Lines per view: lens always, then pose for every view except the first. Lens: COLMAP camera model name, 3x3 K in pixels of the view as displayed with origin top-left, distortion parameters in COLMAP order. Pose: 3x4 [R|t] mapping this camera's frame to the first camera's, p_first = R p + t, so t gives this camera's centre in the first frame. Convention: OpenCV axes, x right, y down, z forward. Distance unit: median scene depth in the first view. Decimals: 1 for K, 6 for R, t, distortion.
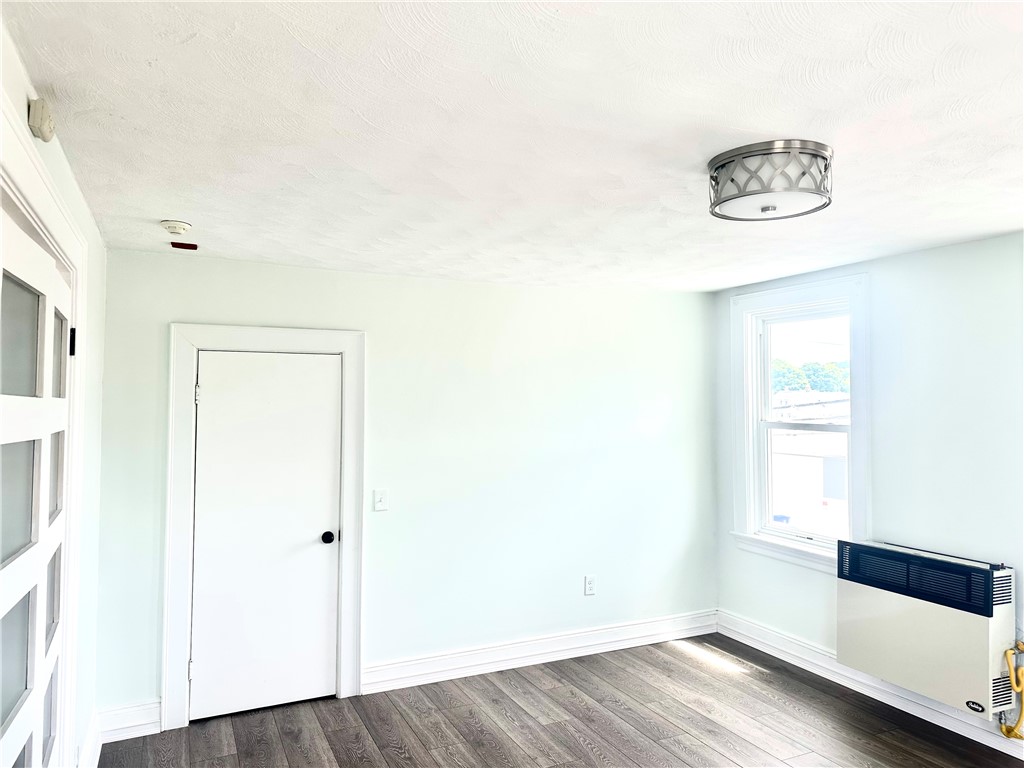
lens RADIAL K [[715.2, 0, 521.2], [0, 715.2, 372.2], [0, 0, 1]] dist [0.035650, -0.046725]
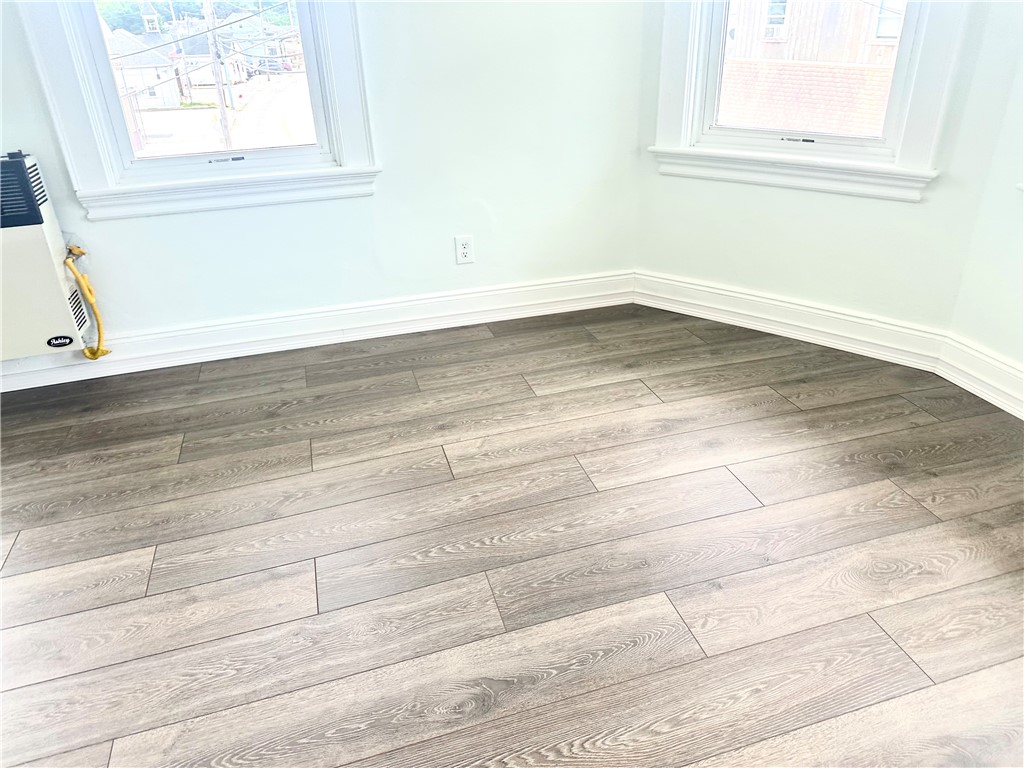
lens RADIAL K [[715.2, 0, 515.3], [0, 715.2, 380.2], [0, 0, 1]] dist [0.035650, -0.046725]
pose [[0.152037, -0.469169, 0.869923, 0.001843], [-0.008873, 0.879471, 0.475869, 0.103640], [-0.988335, -0.080069, 0.129549, 0.337426]]
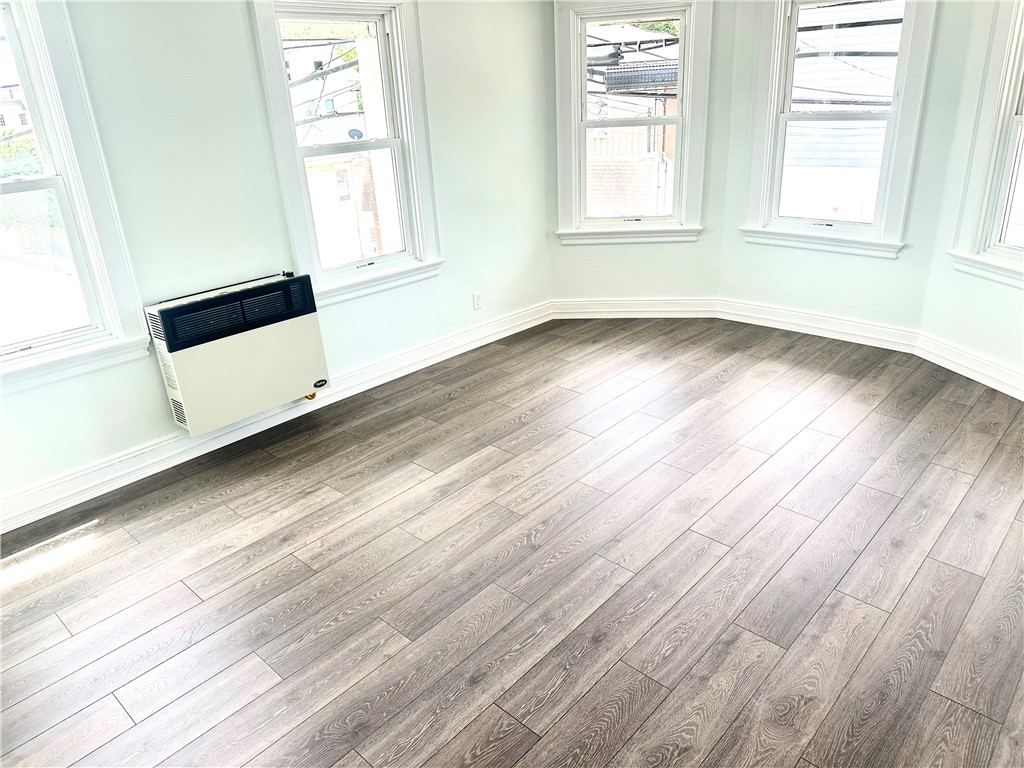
lens RADIAL K [[715.2, 0, 507.0], [0, 715.2, 376.3], [0, 0, 1]] dist [0.035650, -0.046725]
pose [[-0.358975, -0.341270, 0.868719, -0.494997], [0.009218, 0.929414, 0.368923, -0.011768], [-0.933302, 0.140442, -0.330490, 0.930054]]
